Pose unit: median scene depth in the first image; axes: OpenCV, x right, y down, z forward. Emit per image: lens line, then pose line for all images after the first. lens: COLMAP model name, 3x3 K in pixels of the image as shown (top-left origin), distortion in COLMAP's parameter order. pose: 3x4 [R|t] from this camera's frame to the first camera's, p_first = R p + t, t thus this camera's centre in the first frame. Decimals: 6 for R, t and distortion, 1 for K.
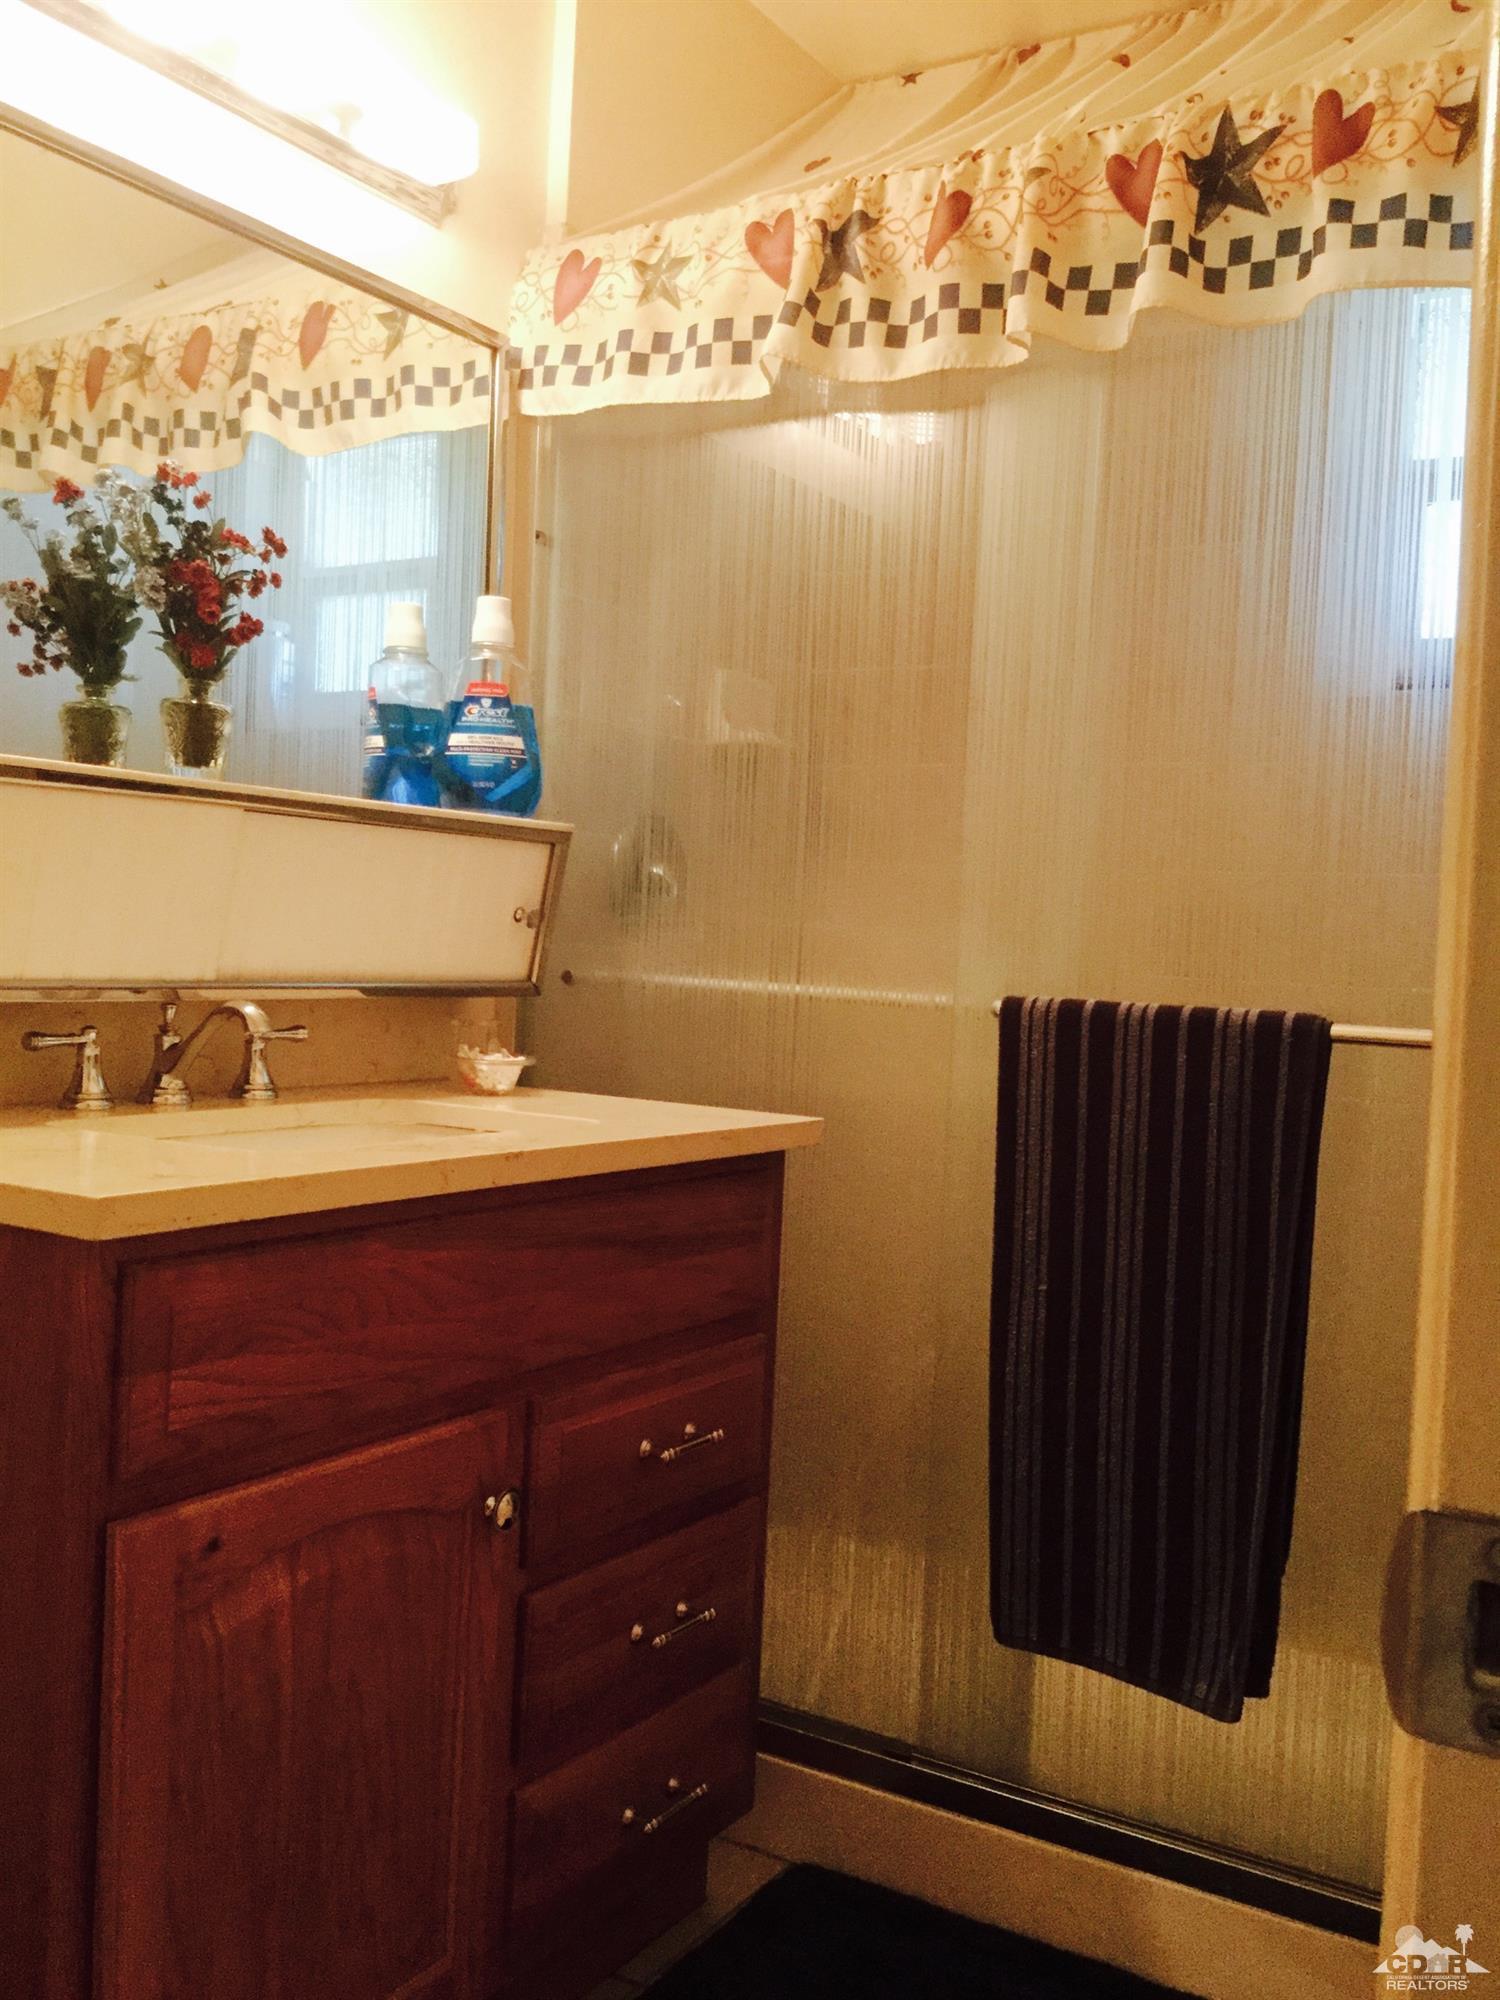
lens RADIAL K [[1868.2, 0, 770.6], [0, 1868.2, 982.5], [0, 0, 1]] dist [0.037975, 0.000000]
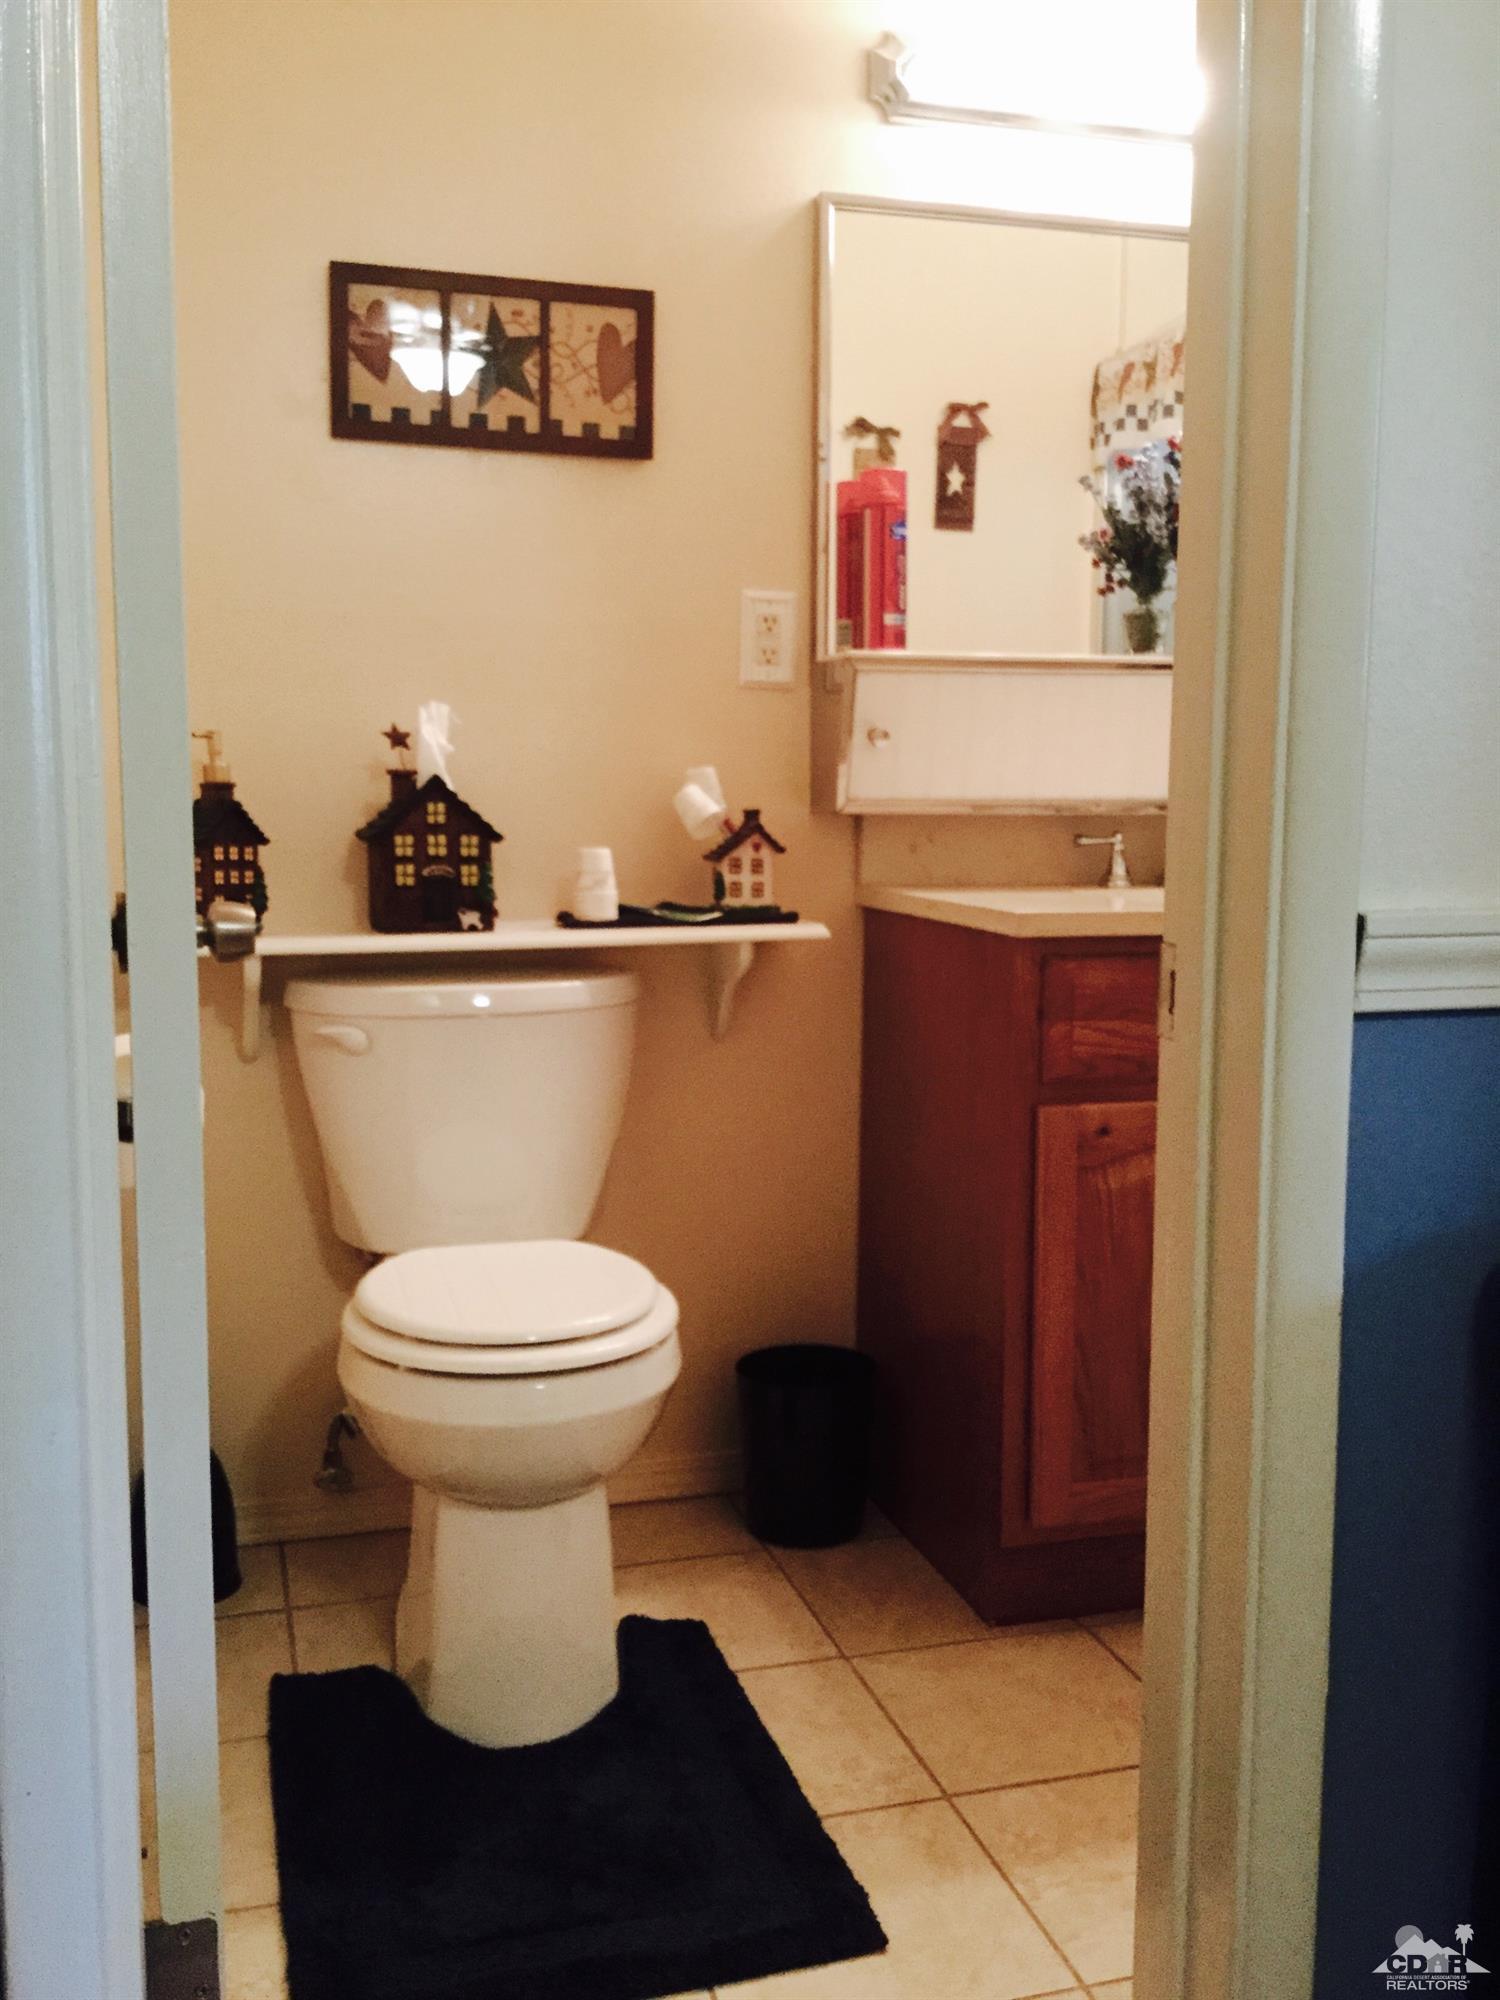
lens RADIAL K [[1868.2, 0, 755.9], [0, 1868.2, 987.5], [0, 0, 1]] dist [0.037975, 0.000000]
pose [[0.745115, 0.032494, -0.666144, 0.372483], [0.013575, 0.997867, 0.063859, 0.043191], [0.666798, -0.056625, 0.743084, -0.272313]]
